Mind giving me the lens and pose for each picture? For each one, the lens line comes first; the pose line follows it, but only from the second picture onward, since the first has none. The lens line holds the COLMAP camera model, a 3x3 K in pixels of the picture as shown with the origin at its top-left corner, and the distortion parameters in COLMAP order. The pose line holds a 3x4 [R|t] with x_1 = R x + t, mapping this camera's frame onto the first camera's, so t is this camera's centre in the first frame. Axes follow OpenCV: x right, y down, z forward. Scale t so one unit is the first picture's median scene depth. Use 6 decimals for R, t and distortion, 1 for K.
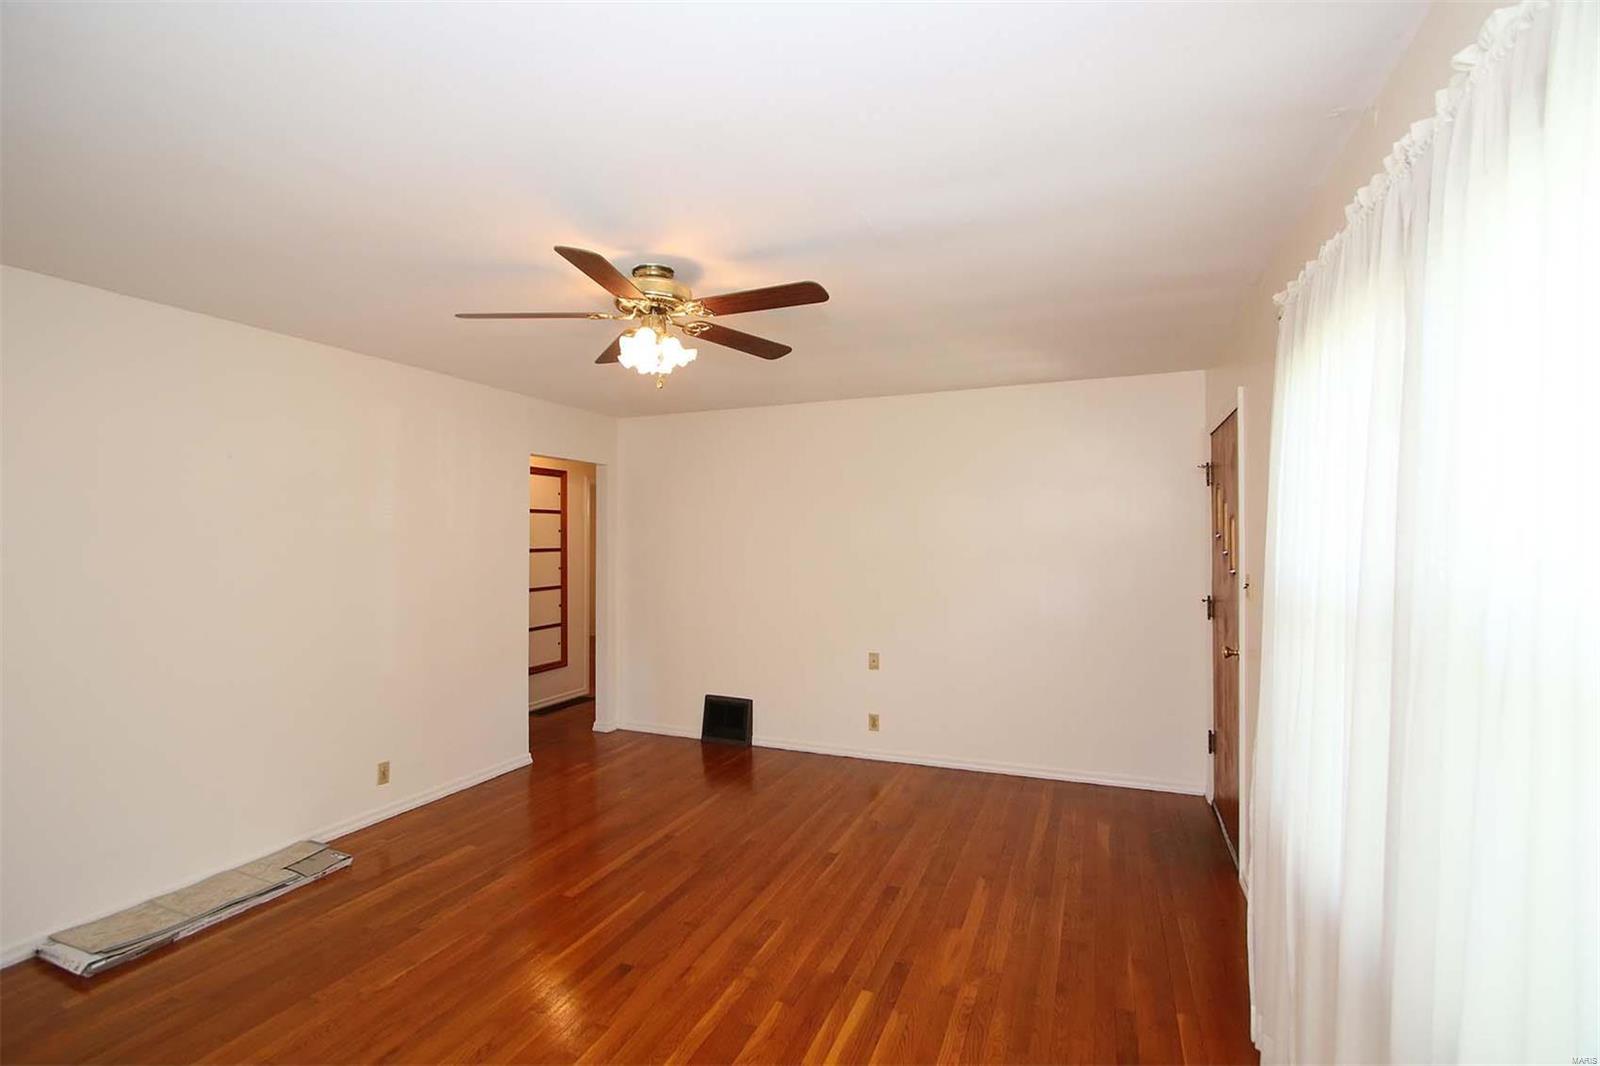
lens RADIAL K [[736.9, 0, 800.7], [0, 736.9, 524.6], [0, 0, 1]] dist [-0.012193, 0.002684]
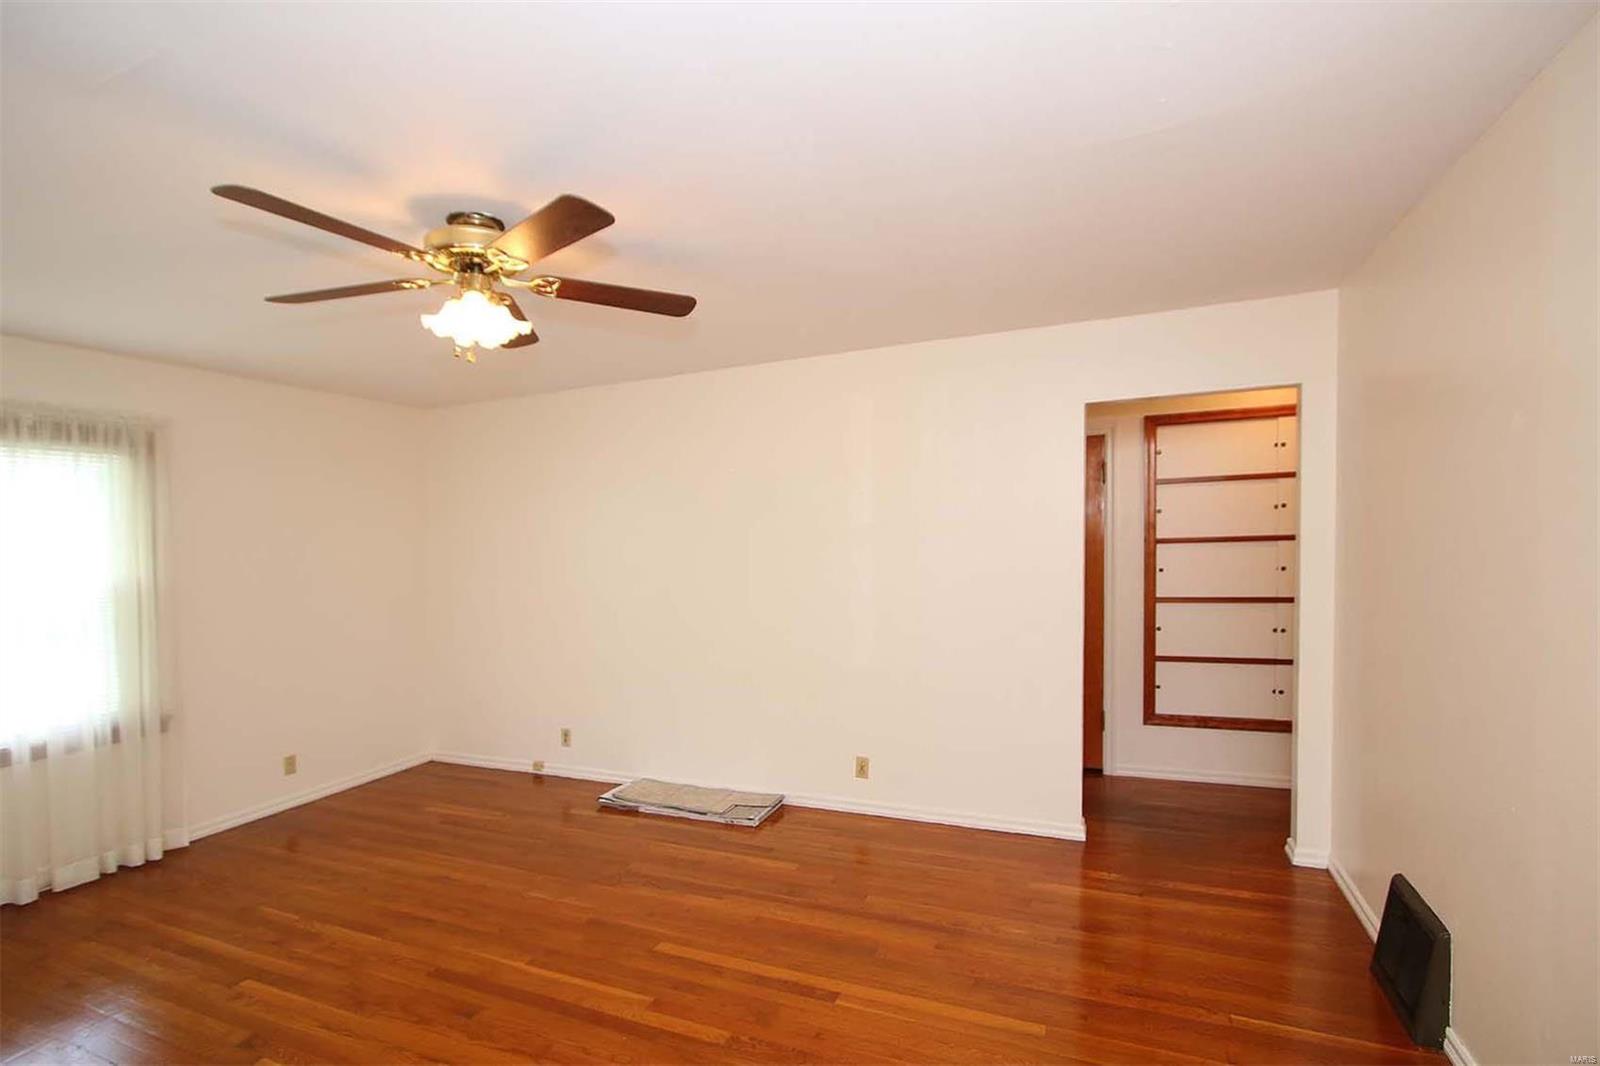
lens RADIAL K [[736.9, 0, 785.0], [0, 736.9, 563.9], [0, 0, 1]] dist [-0.012193, 0.002684]
pose [[-0.014132, 0.035832, -0.999258, 0.460279], [0.051300, 0.998068, 0.035064, 0.027697], [0.998583, -0.050766, -0.015943, 1.026565]]
